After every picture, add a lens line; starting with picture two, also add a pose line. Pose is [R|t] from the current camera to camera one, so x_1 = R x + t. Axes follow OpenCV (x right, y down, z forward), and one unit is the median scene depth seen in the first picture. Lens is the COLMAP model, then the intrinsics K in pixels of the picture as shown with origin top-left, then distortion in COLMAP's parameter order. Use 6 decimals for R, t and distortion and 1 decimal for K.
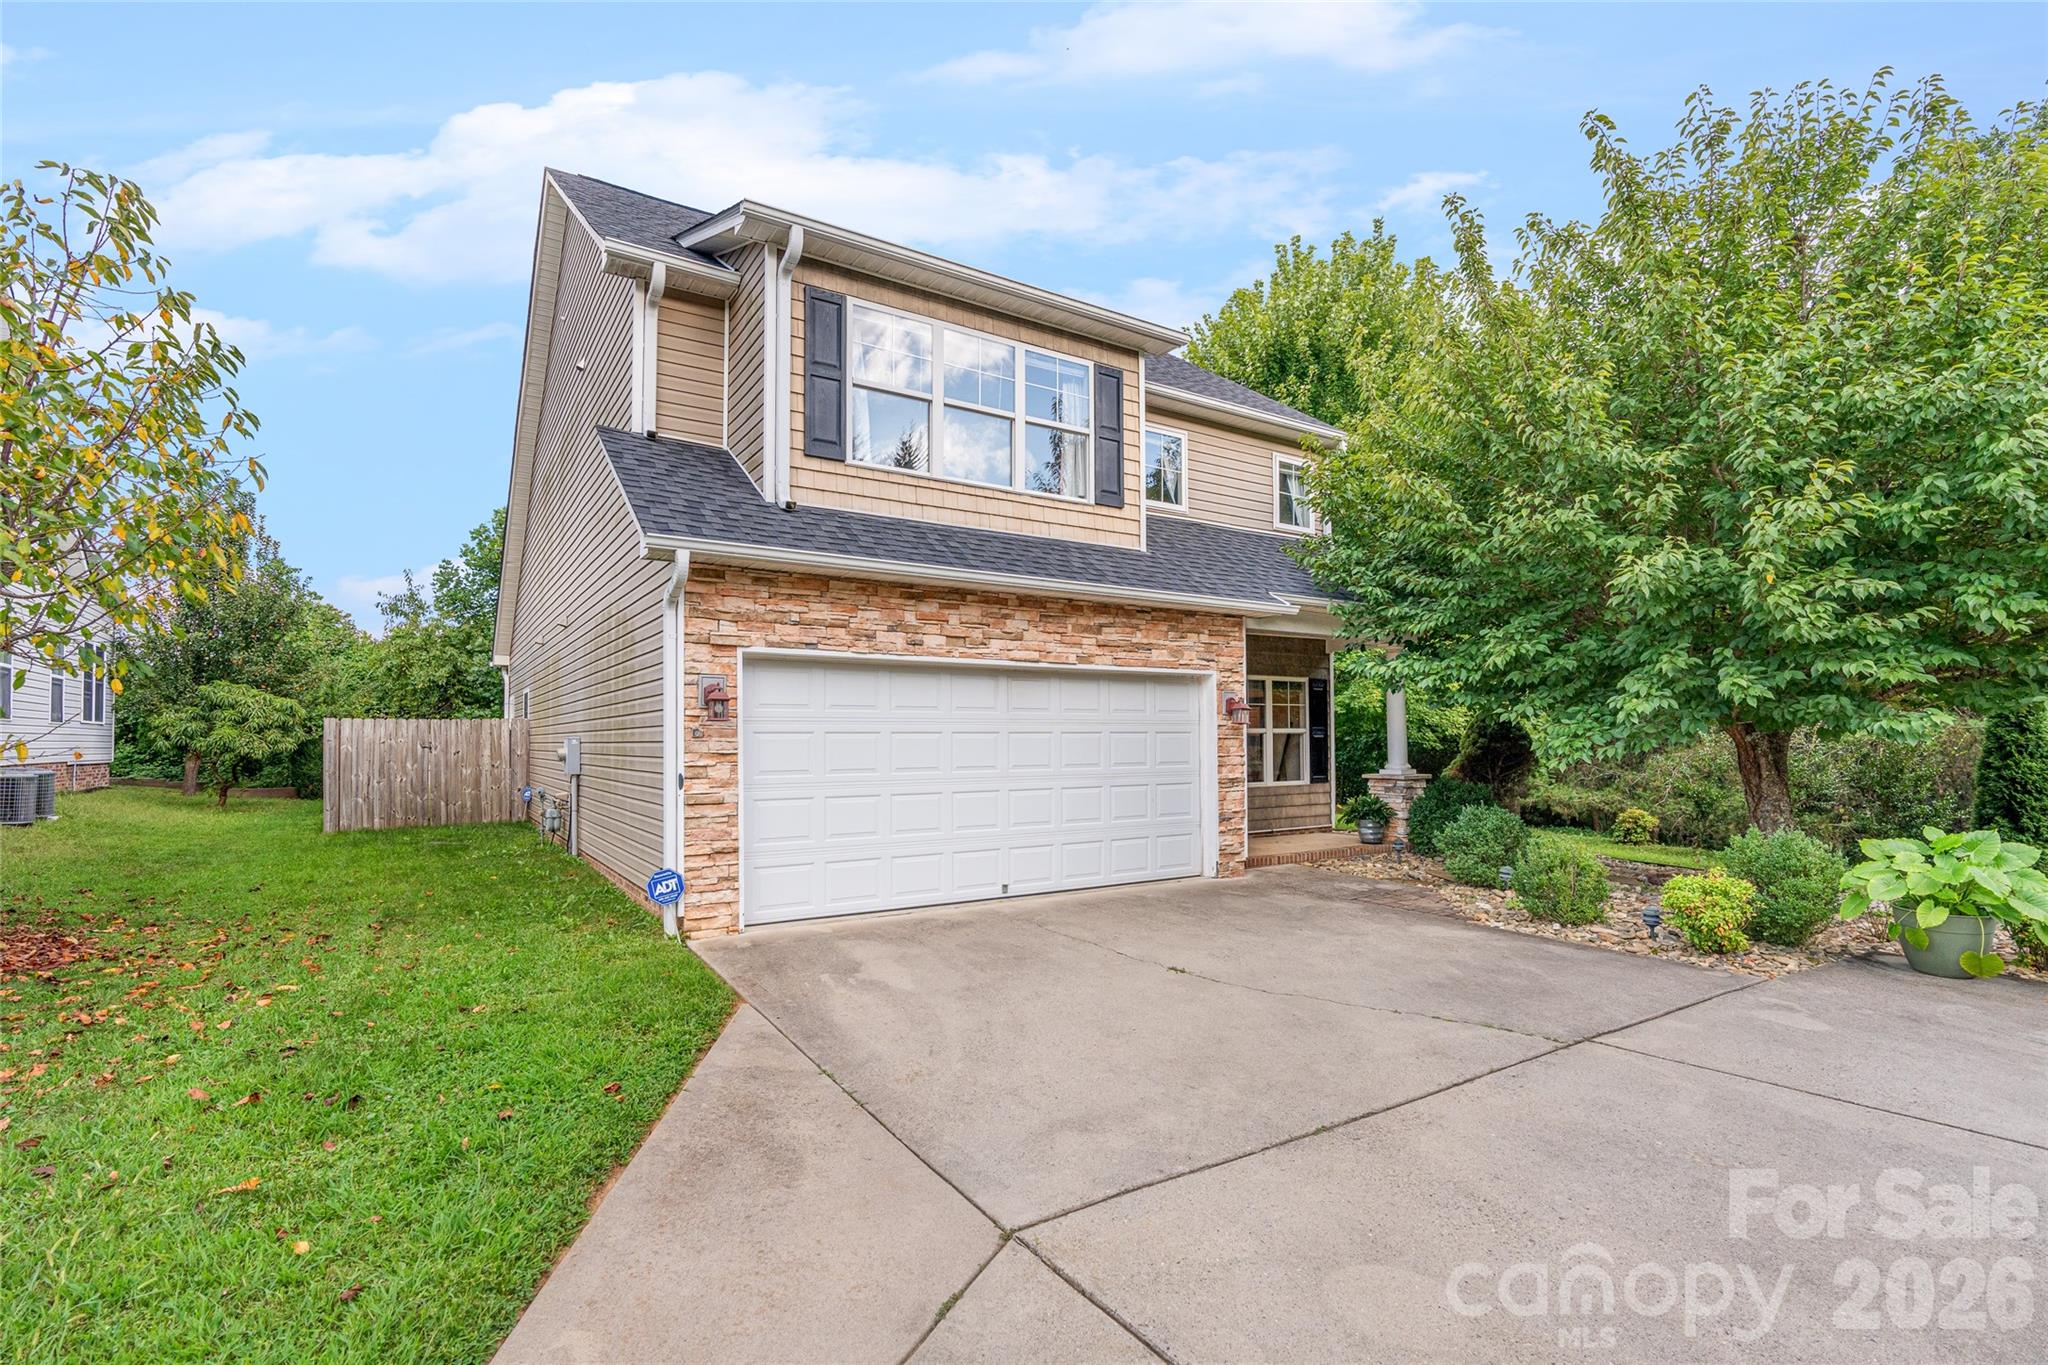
lens RADIAL K [[933.5, 0, 970.6], [0, 933.5, 711.0], [0, 0, 1]] dist [-0.001165, 0.000092]
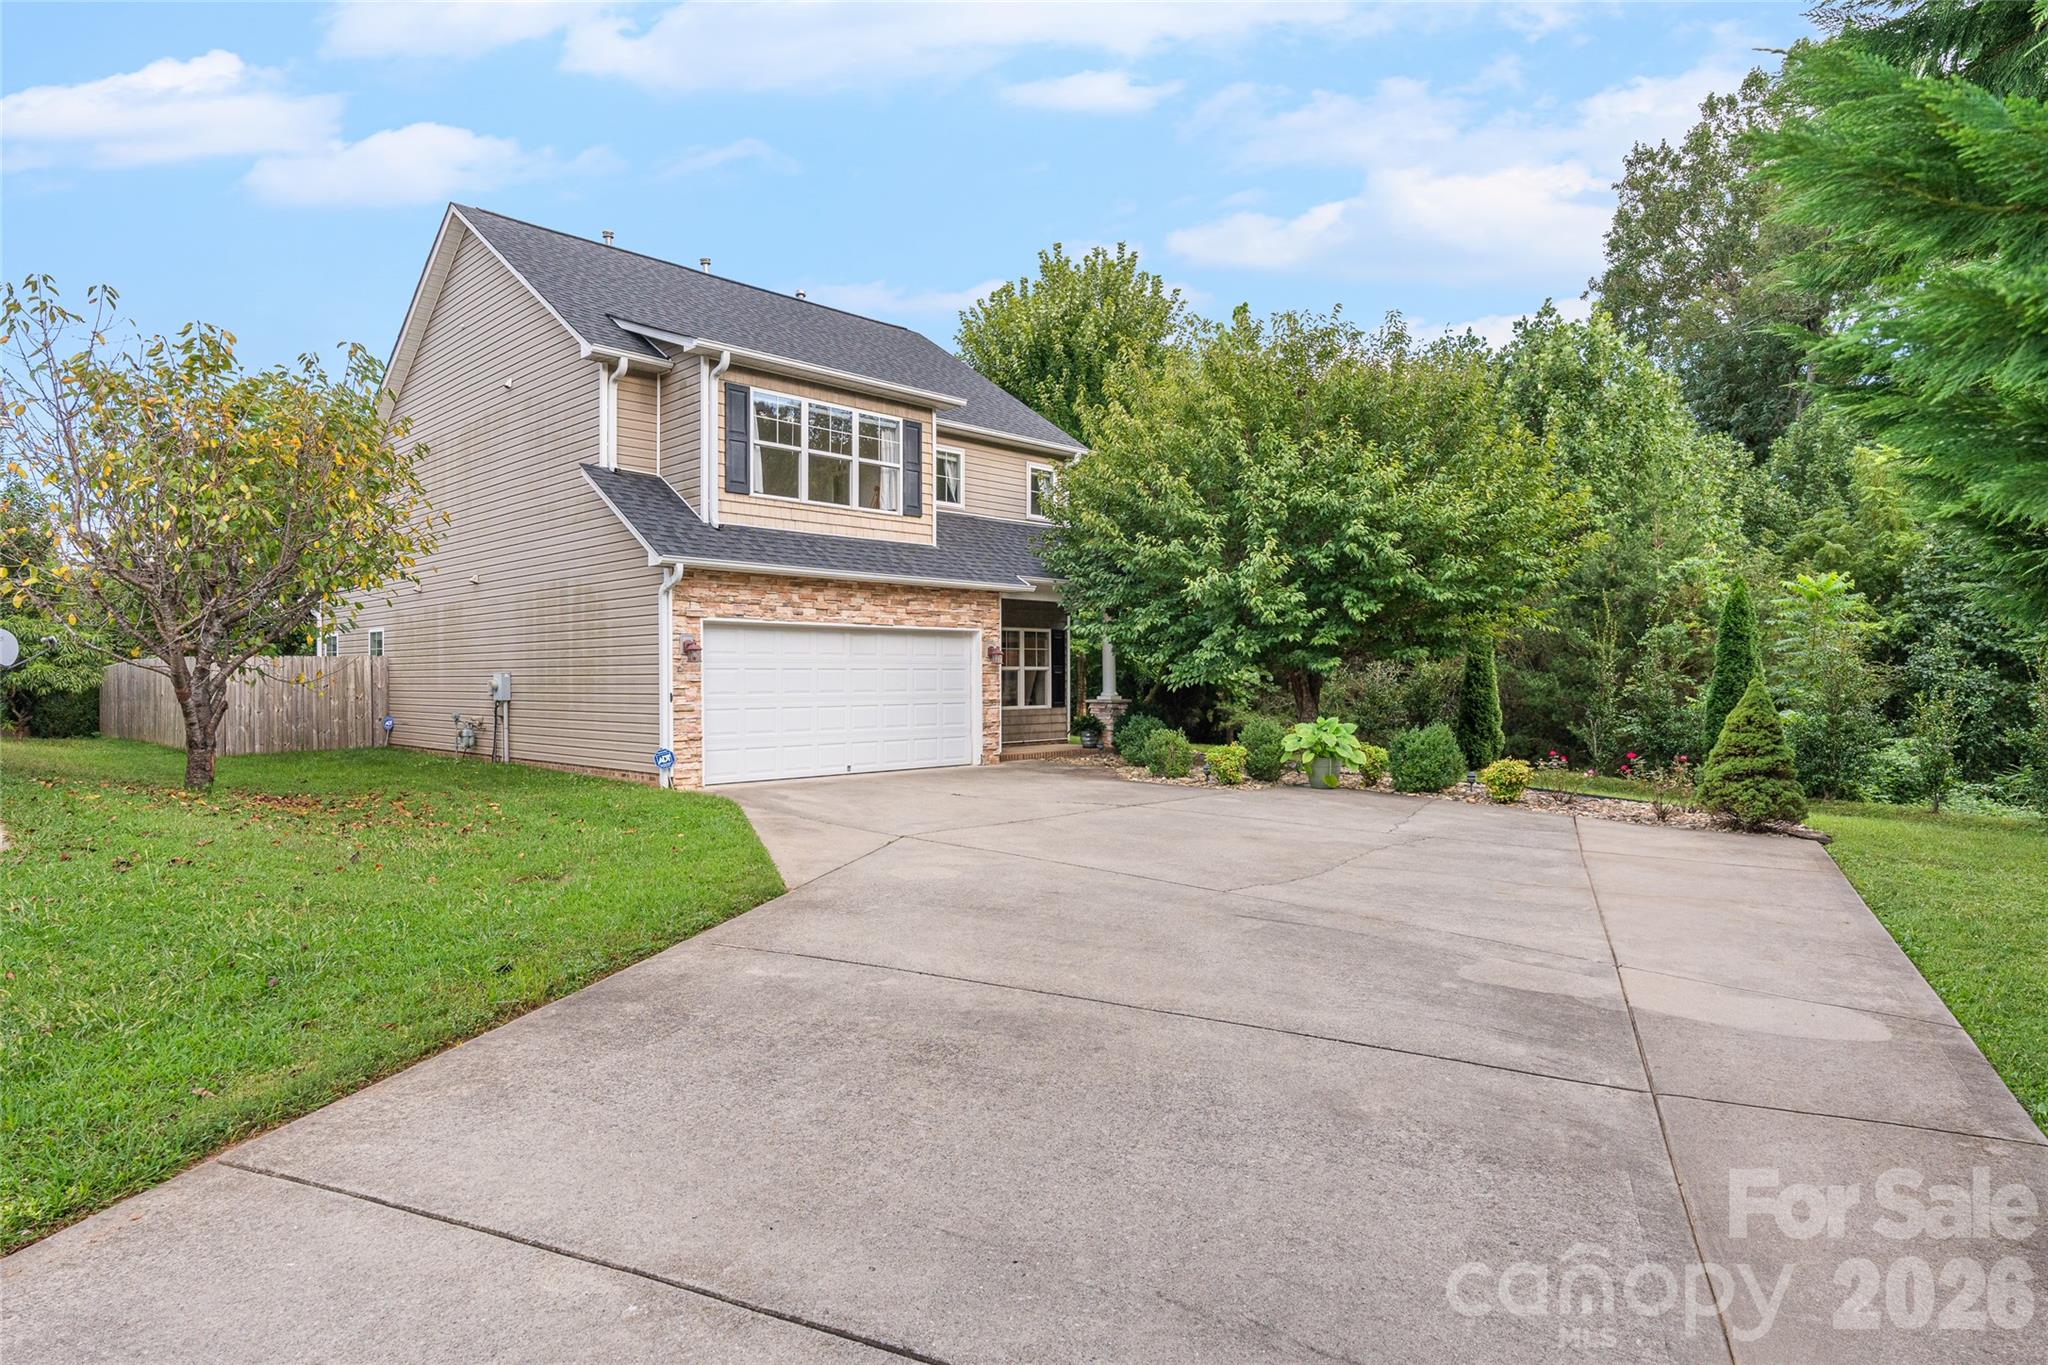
lens RADIAL K [[1116.7, 0, 961.7], [0, 1116.7, 663.6], [0, 0, 1]] dist [-0.034427, -0.000218]
pose [[0.974499, 0.003339, 0.224366, -0.176673], [-0.007347, 0.999828, 0.017030, -0.017359], [-0.224270, -0.018244, 0.974356, -0.767619]]
